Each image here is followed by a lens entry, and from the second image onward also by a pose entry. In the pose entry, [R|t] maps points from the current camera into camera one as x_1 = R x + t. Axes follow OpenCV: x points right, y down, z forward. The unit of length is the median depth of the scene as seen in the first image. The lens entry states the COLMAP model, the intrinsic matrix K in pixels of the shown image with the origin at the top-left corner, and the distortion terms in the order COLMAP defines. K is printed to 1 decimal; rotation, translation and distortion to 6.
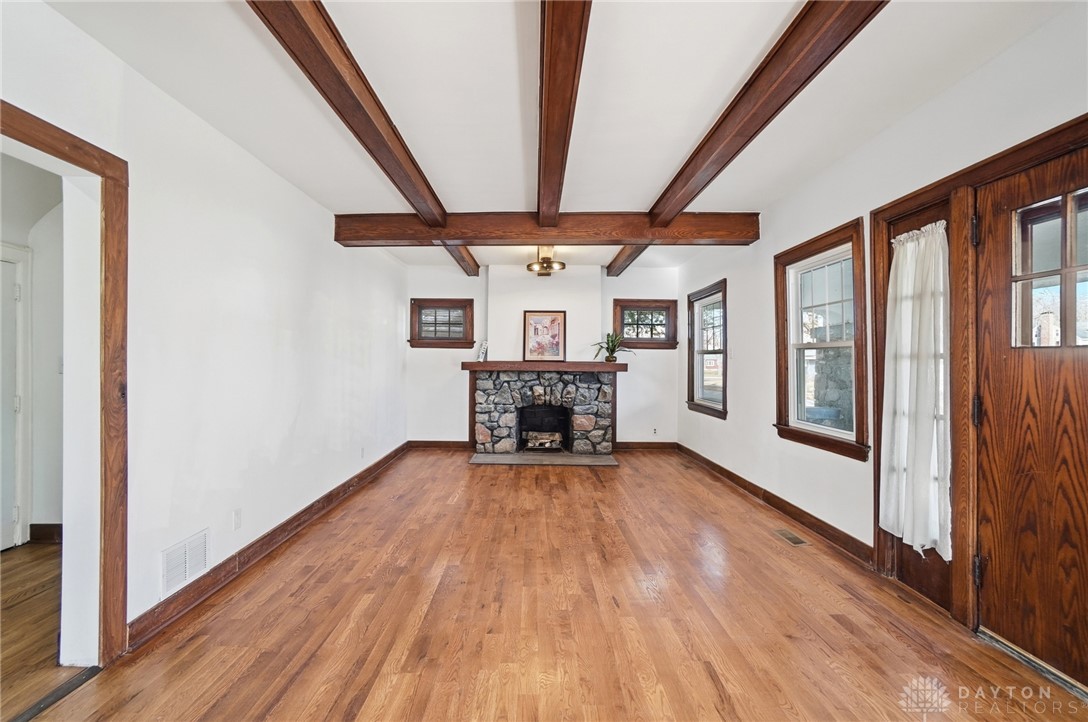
lens RADIAL K [[490.3, 0, 525.3], [0, 490.3, 362.1], [0, 0, 1]] dist [-0.046050, 0.030273]
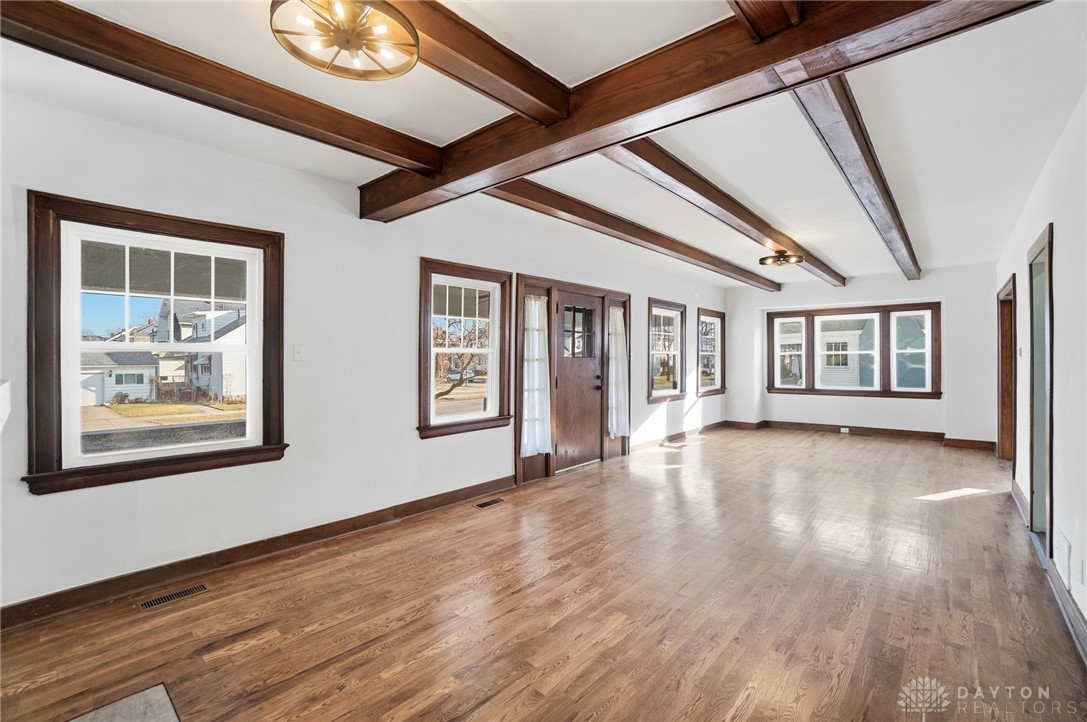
lens RADIAL K [[494.1, 0, 539.4], [0, 494.1, 360.3], [0, 0, 1]] dist [-0.025418, 0.000383]
pose [[-0.768649, -0.005291, 0.639649, -0.219115], [-0.001148, 0.999976, 0.006892, -0.010808], [-0.639670, 0.004563, -0.768636, 1.132551]]
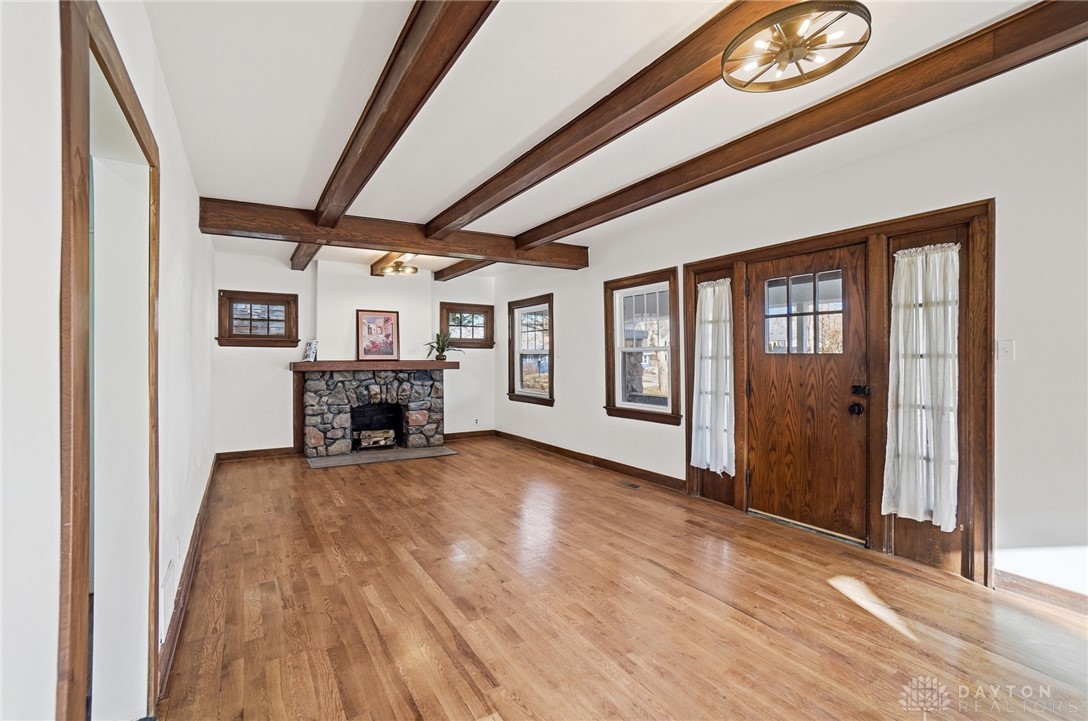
lens RADIAL K [[494.6, 0, 539.9], [0, 494.6, 359.8], [0, 0, 1]] dist [-0.025418, 0.000383]
pose [[0.846751, -0.010716, 0.531882, -0.261696], [0.007609, 0.999939, 0.008033, -0.010170], [-0.531935, -0.002755, 0.846781, -0.049803]]
